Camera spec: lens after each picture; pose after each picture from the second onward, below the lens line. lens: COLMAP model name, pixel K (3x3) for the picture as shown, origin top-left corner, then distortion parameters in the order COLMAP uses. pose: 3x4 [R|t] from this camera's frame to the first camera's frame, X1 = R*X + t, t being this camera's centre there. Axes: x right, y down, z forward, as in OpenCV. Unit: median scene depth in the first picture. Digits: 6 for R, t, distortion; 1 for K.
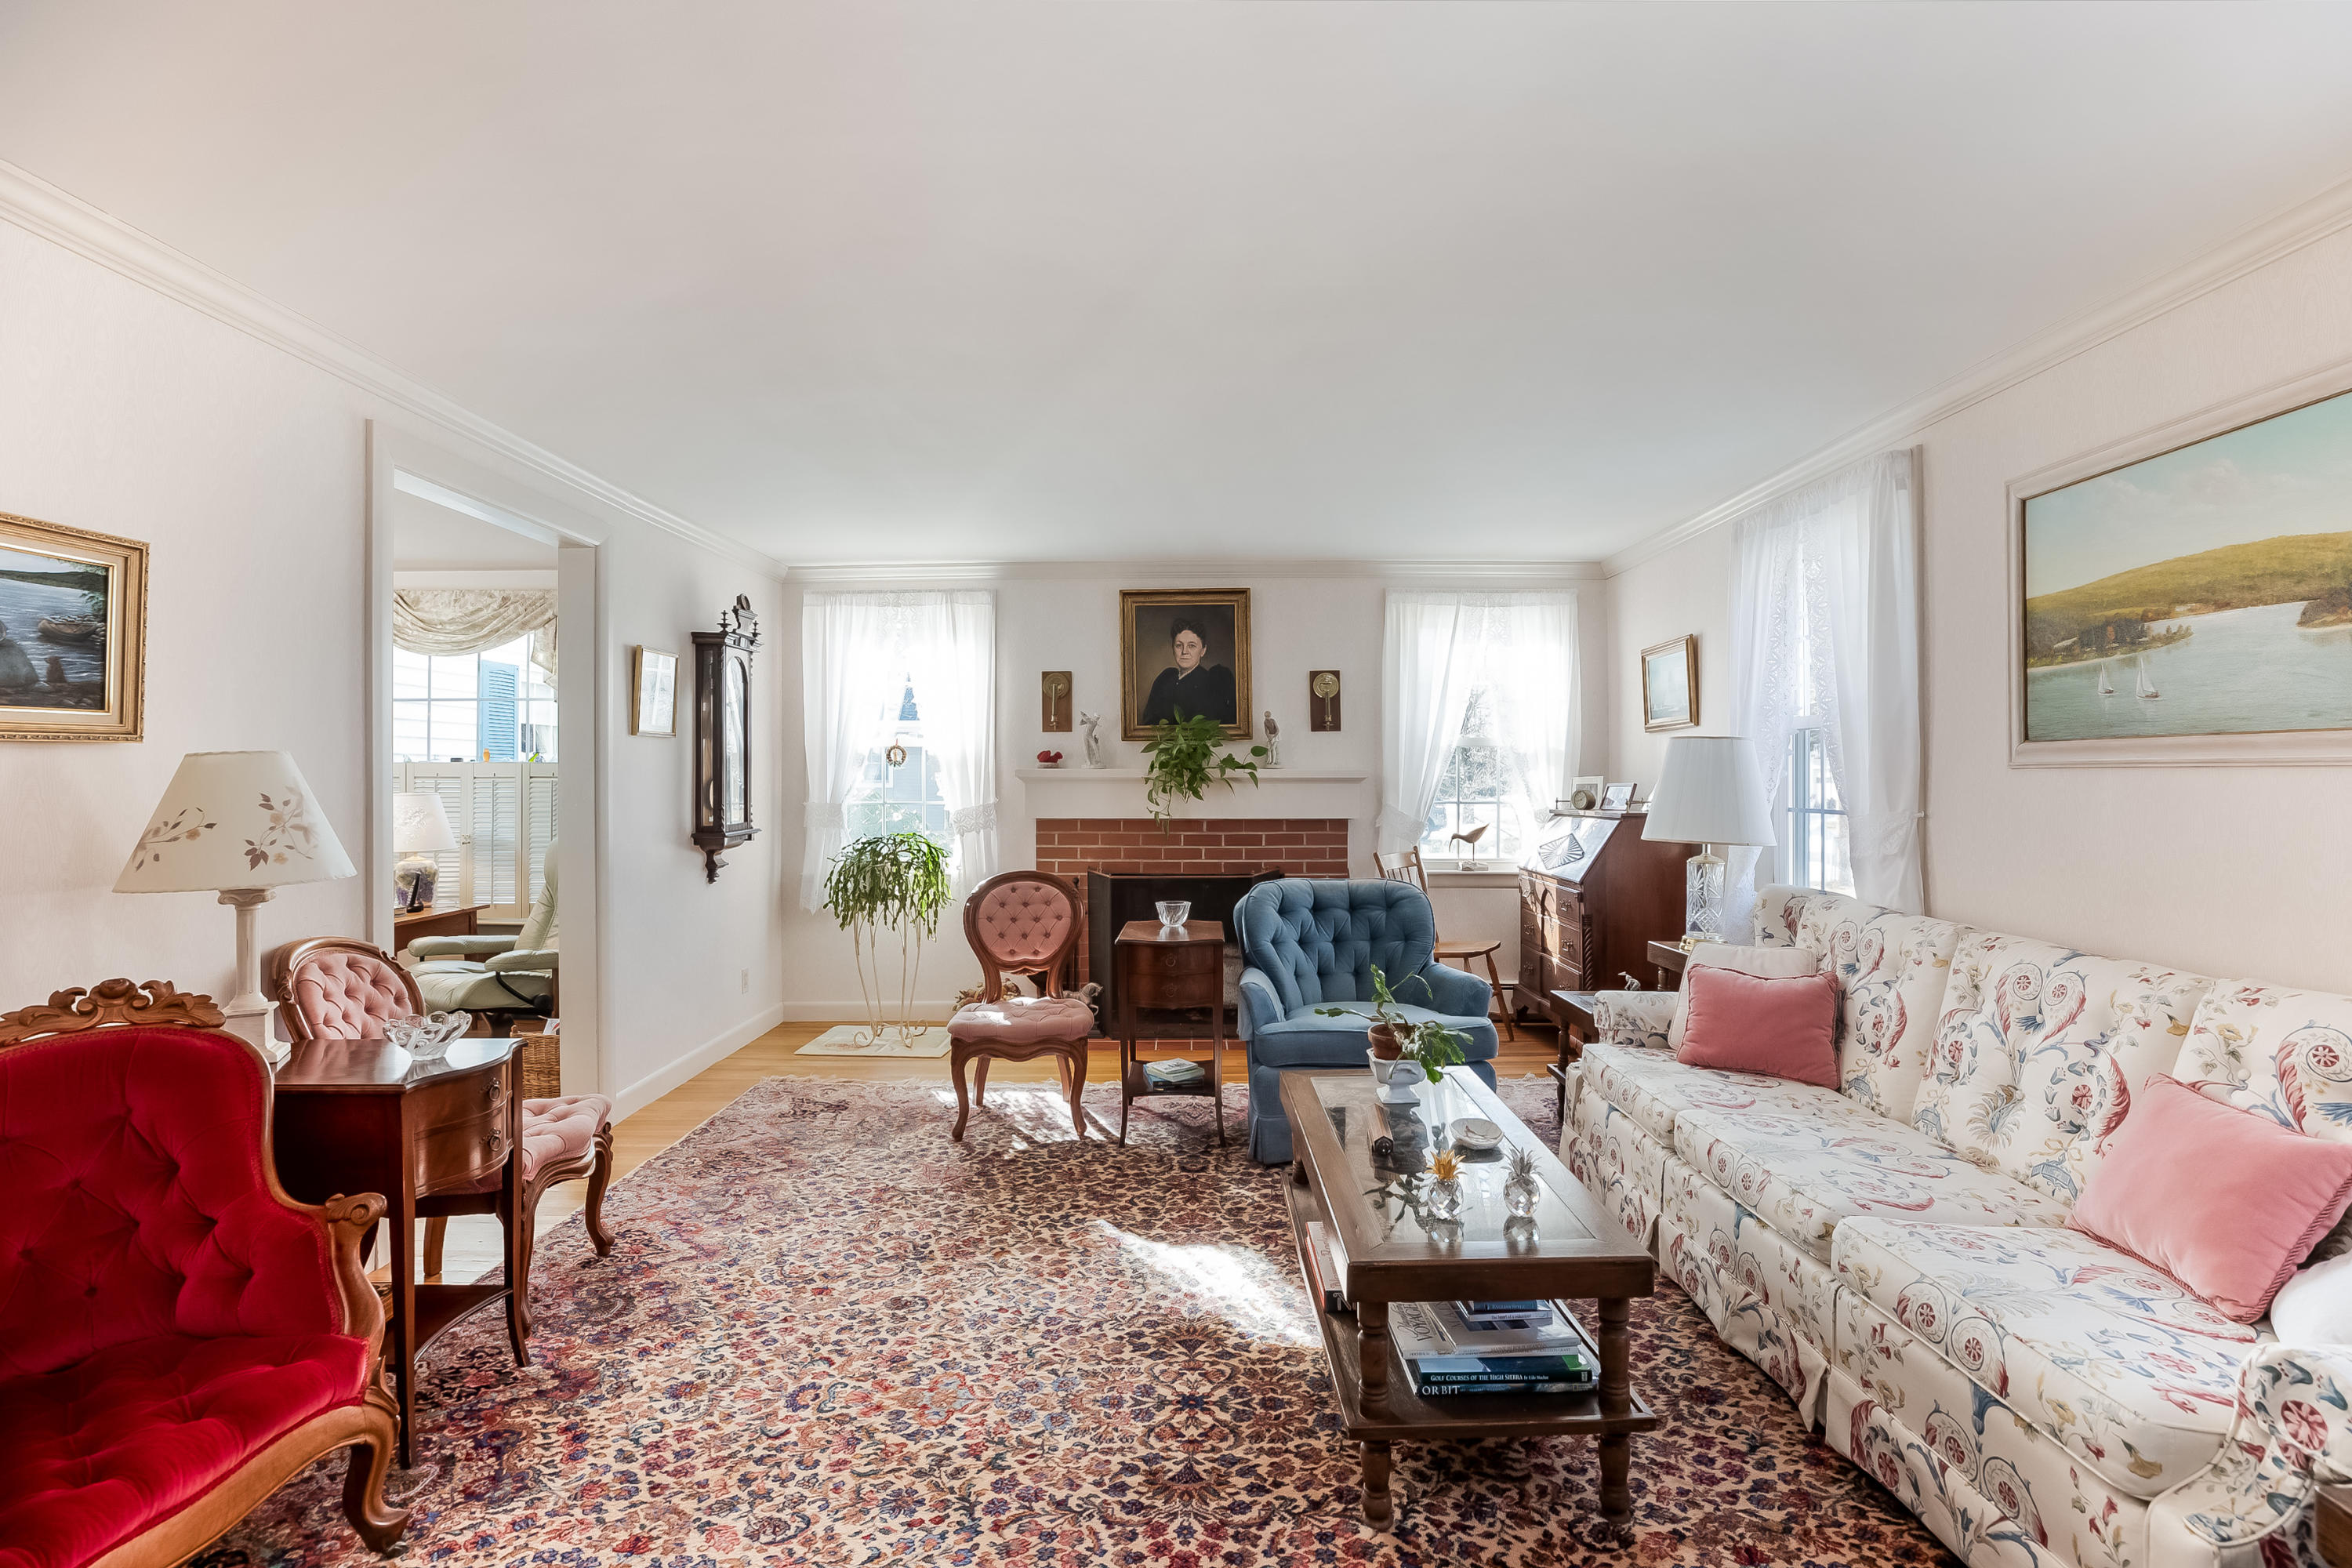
lens RADIAL K [[1063.2, 0, 1179.0], [0, 1063.2, 770.1], [0, 0, 1]] dist [-0.037742, 0.011444]
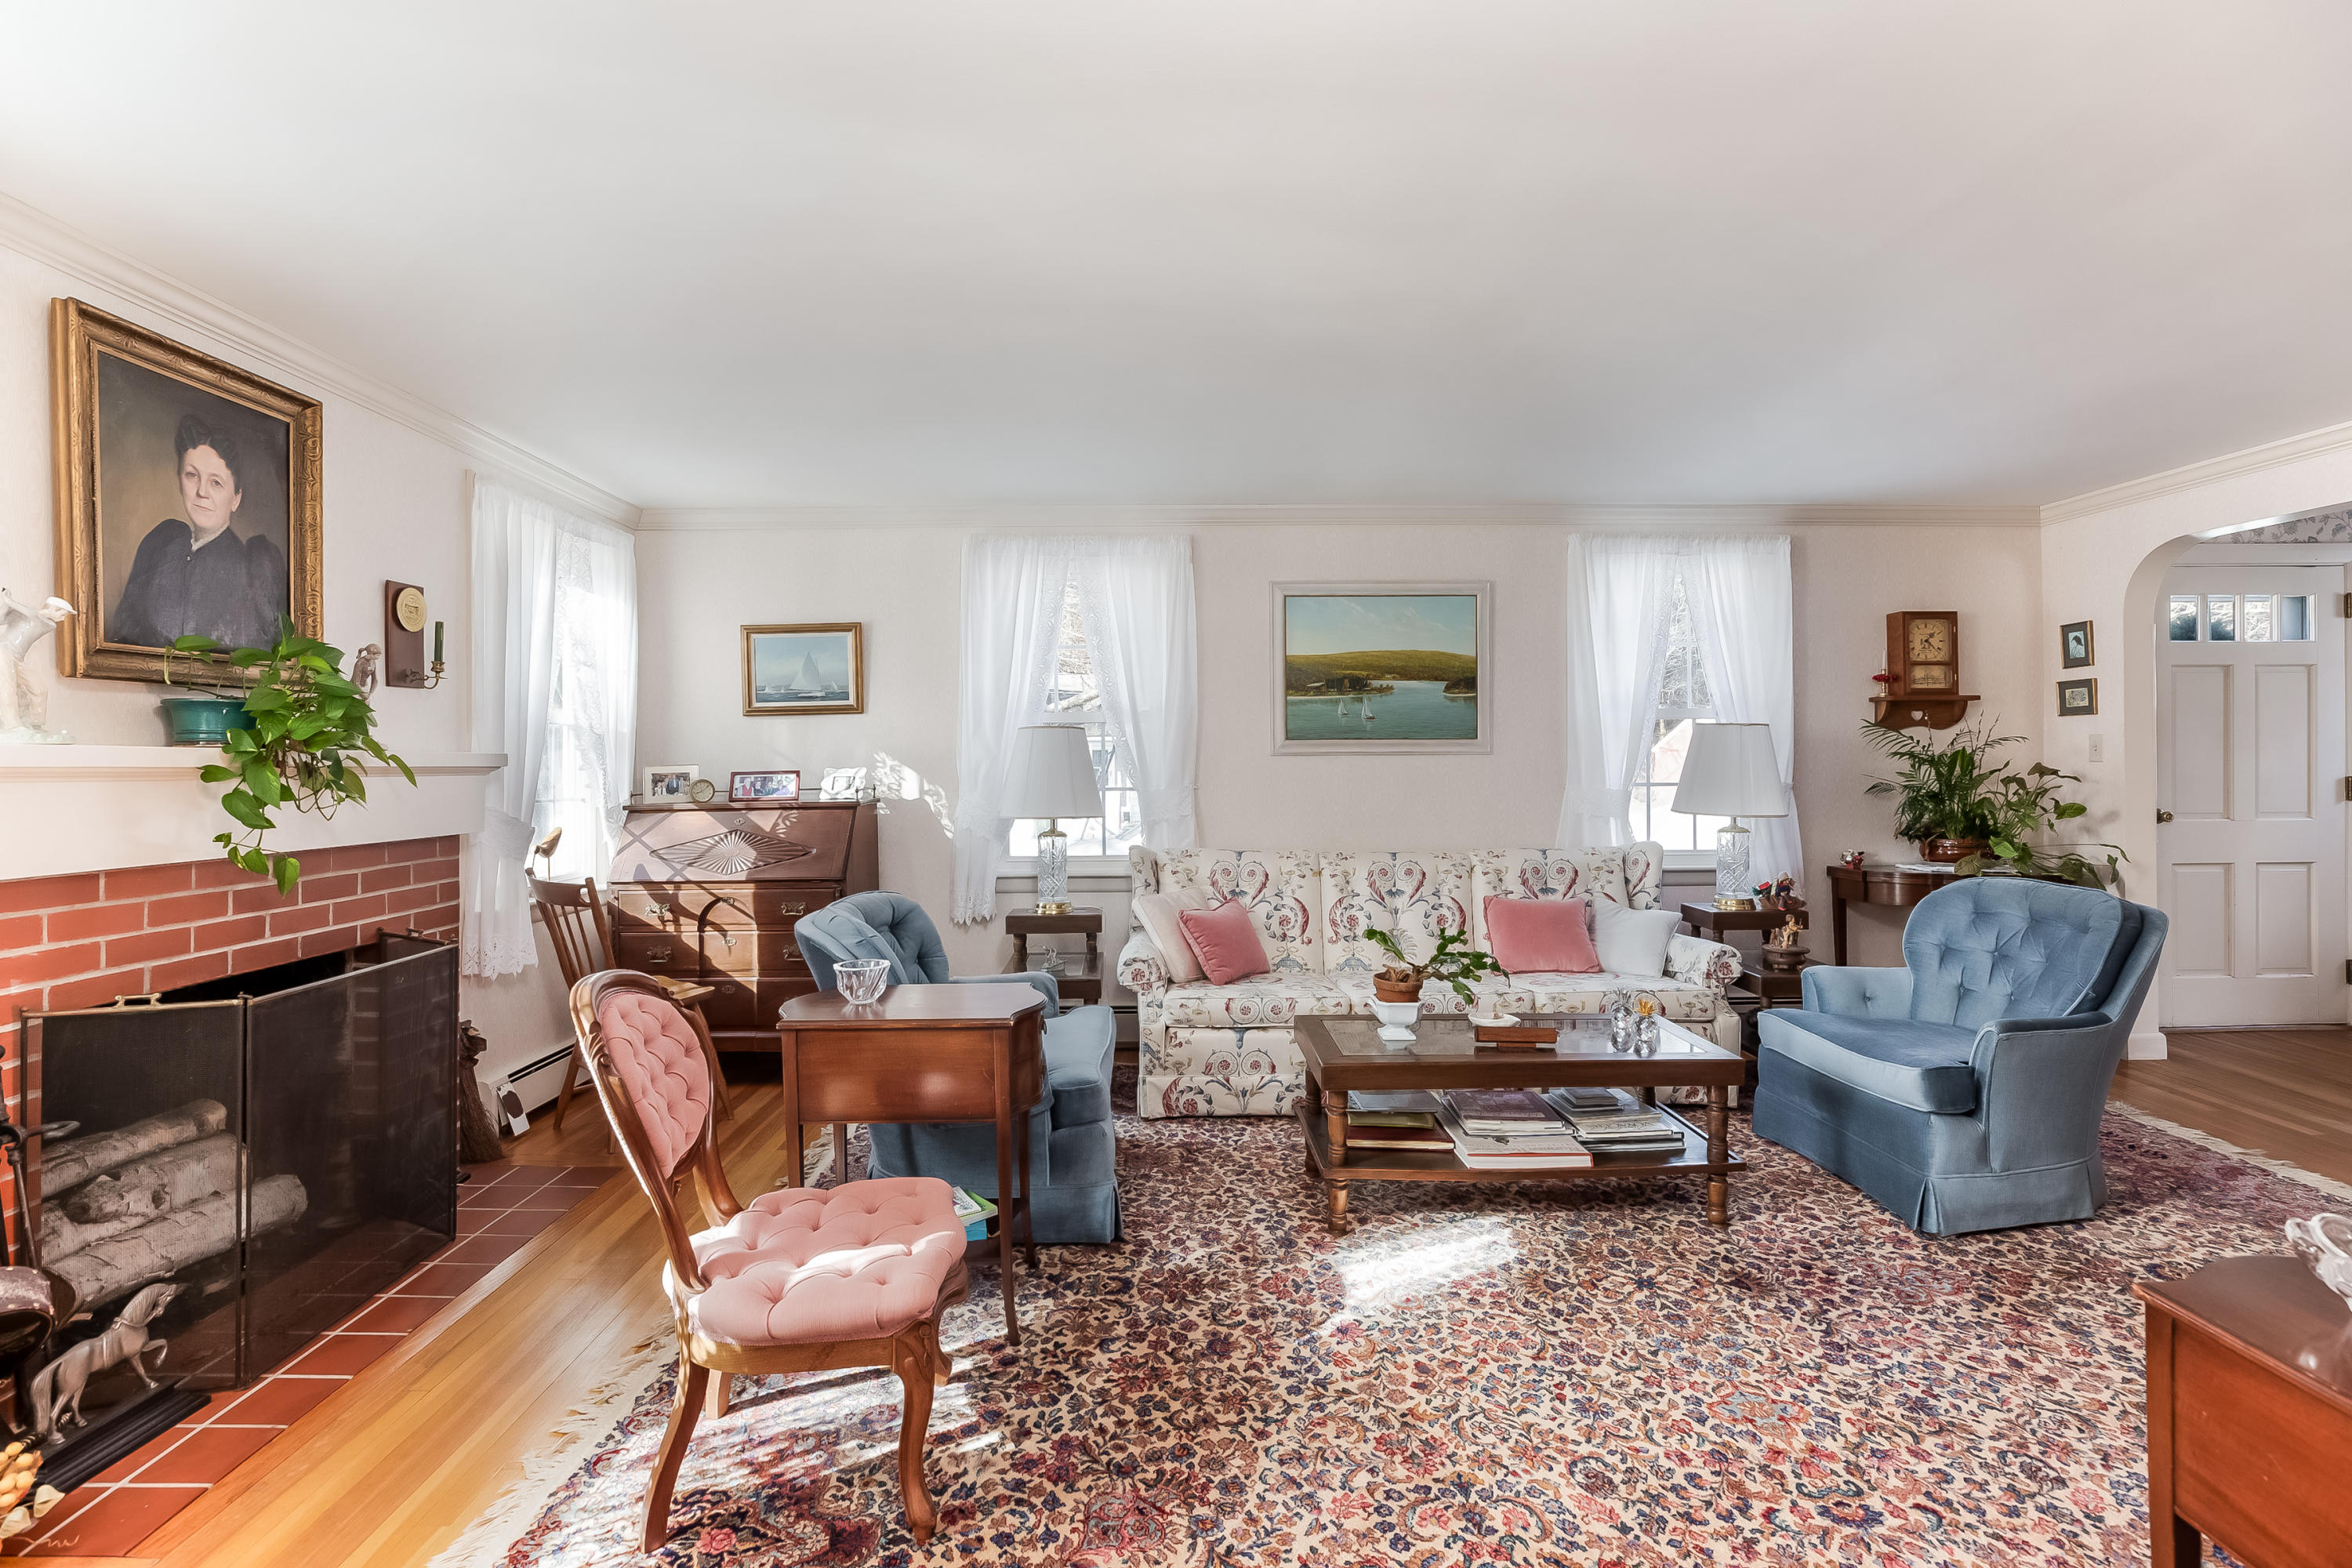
lens RADIAL K [[1063.2, 0, 1179.0], [0, 1063.2, 770.1], [0, 0, 1]] dist [-0.037742, 0.011444]
pose [[-0.011710, -0.005505, 0.999916, -0.954968], [0.000852, 0.999984, 0.005515, 0.012690], [-0.999931, 0.000917, -0.011706, 1.266116]]
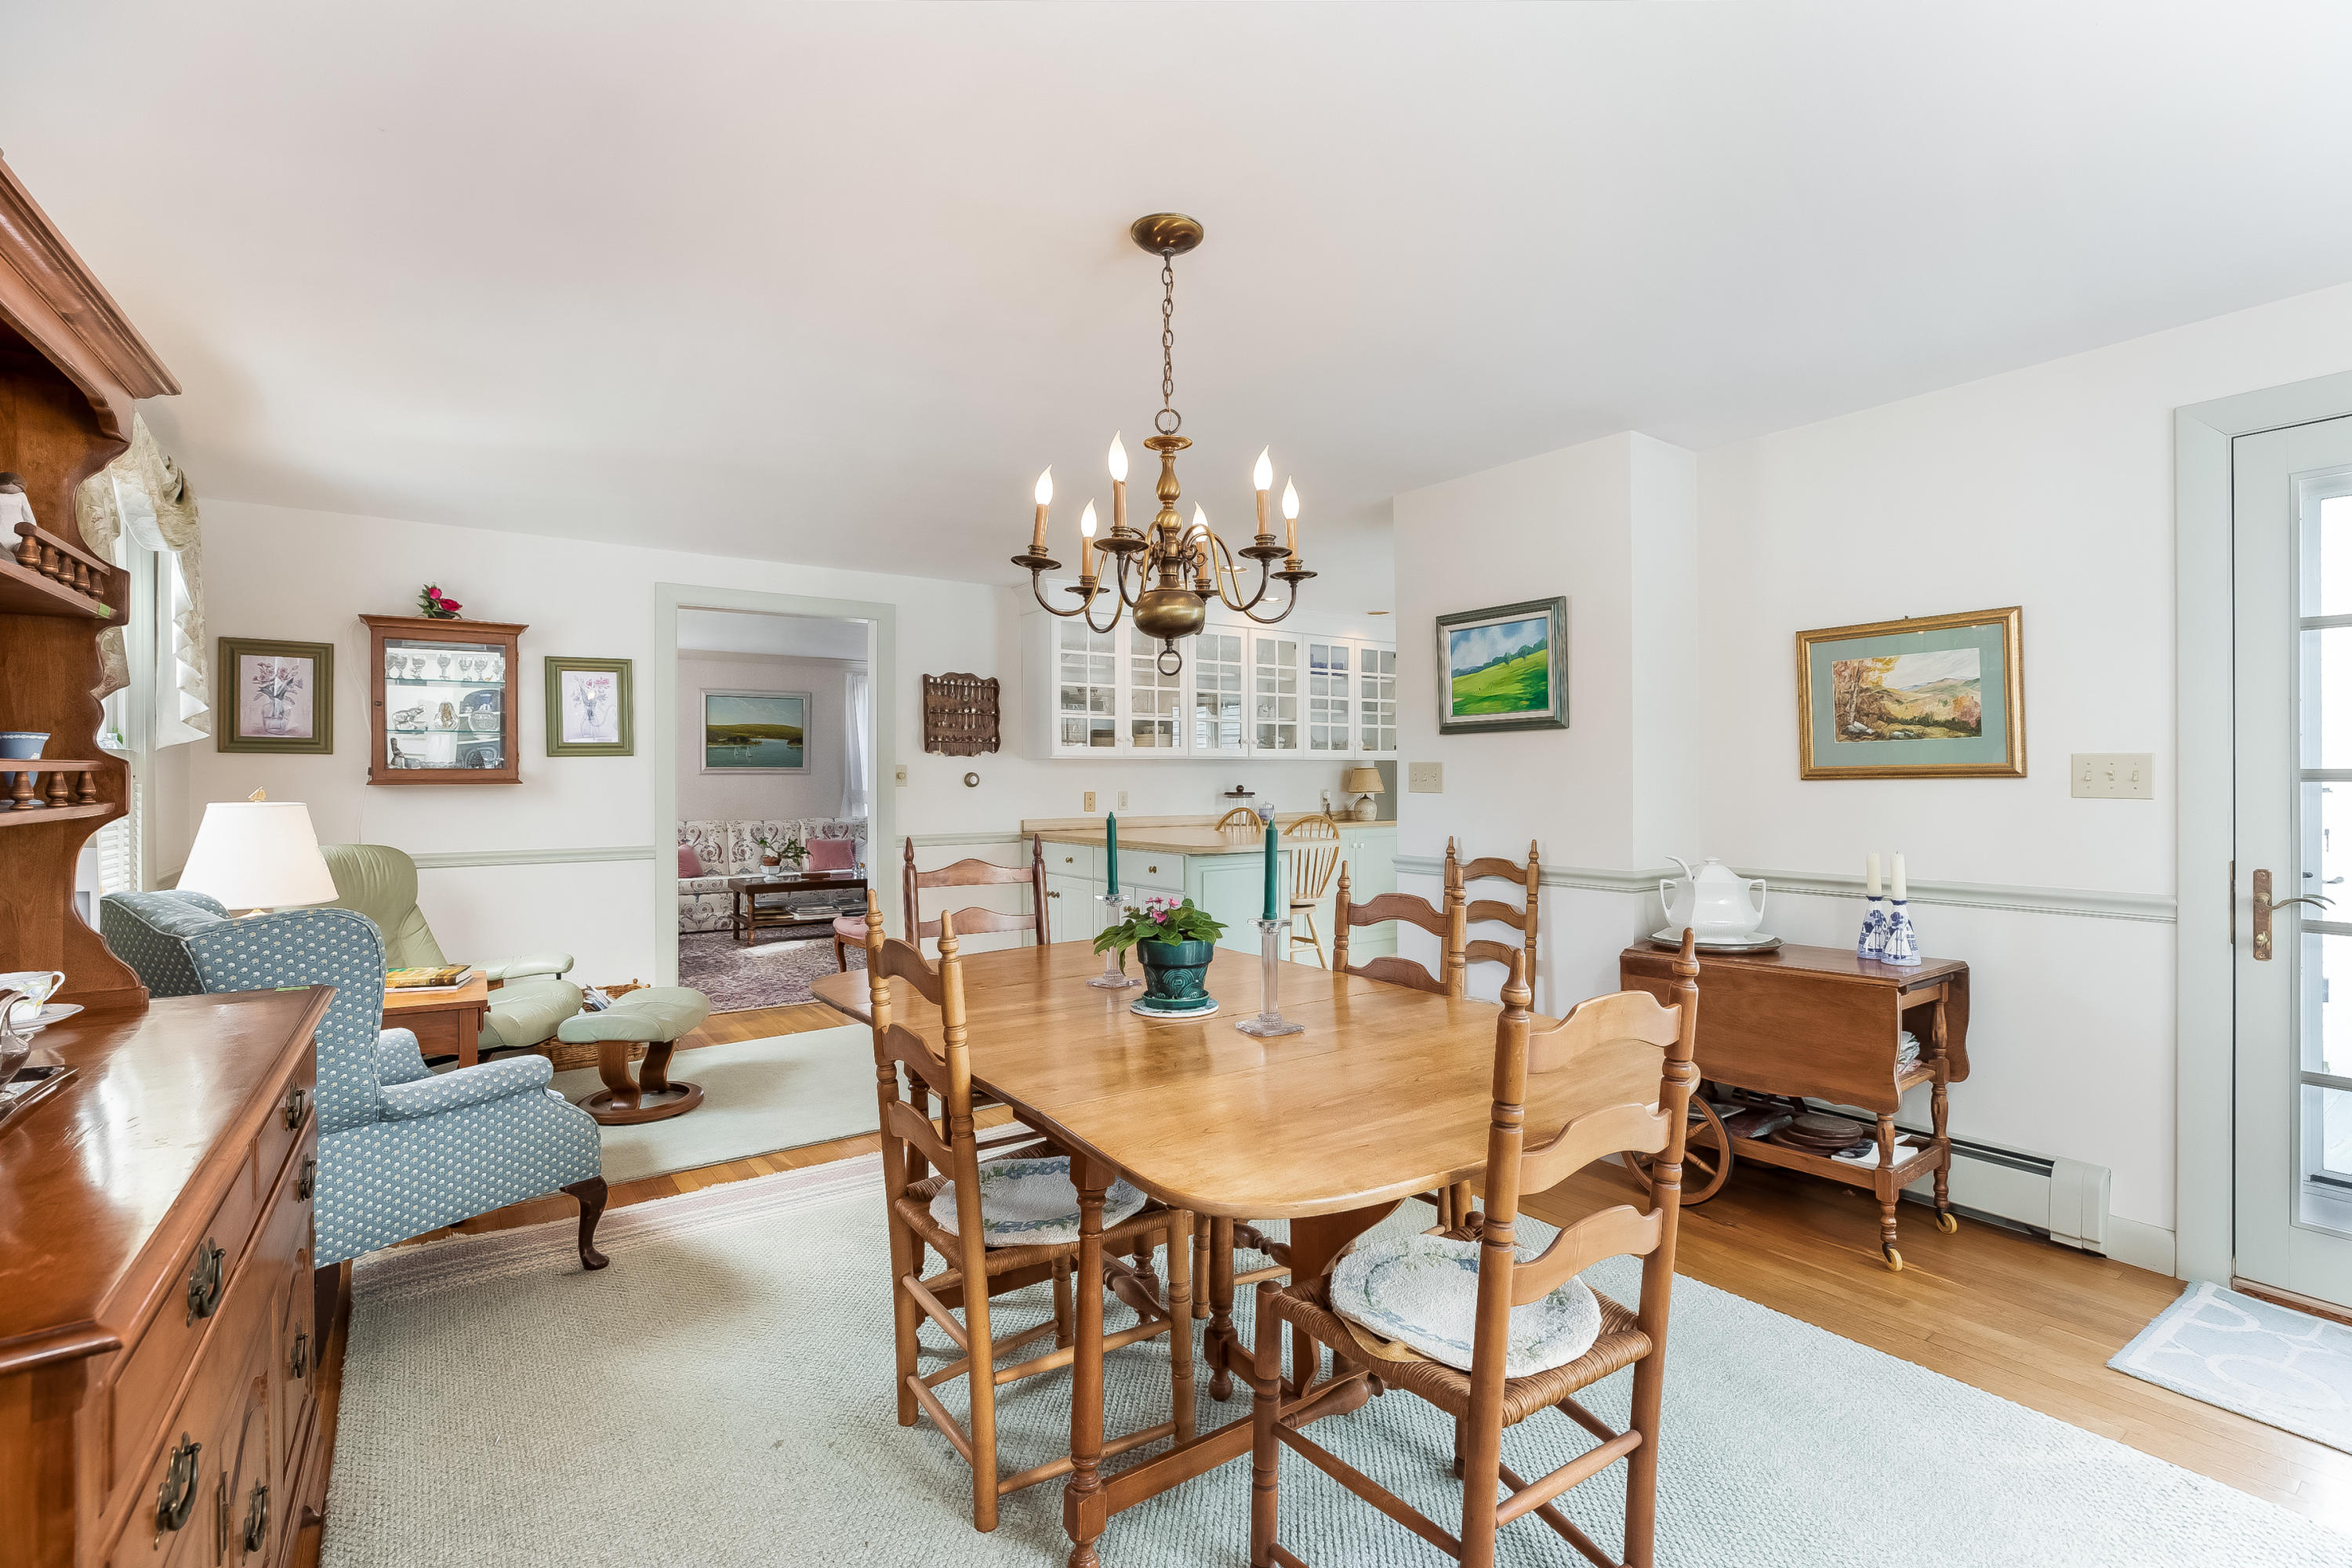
lens RADIAL K [[1063.2, 0, 1179.0], [0, 1063.2, 770.1], [0, 0, 1]] dist [-0.037742, 0.011444]
pose [[-0.581391, 0.004520, 0.813612, -3.057312], [-0.001347, 0.999978, -0.006517, 0.004979], [-0.813623, -0.004885, -0.581372, 1.854716]]
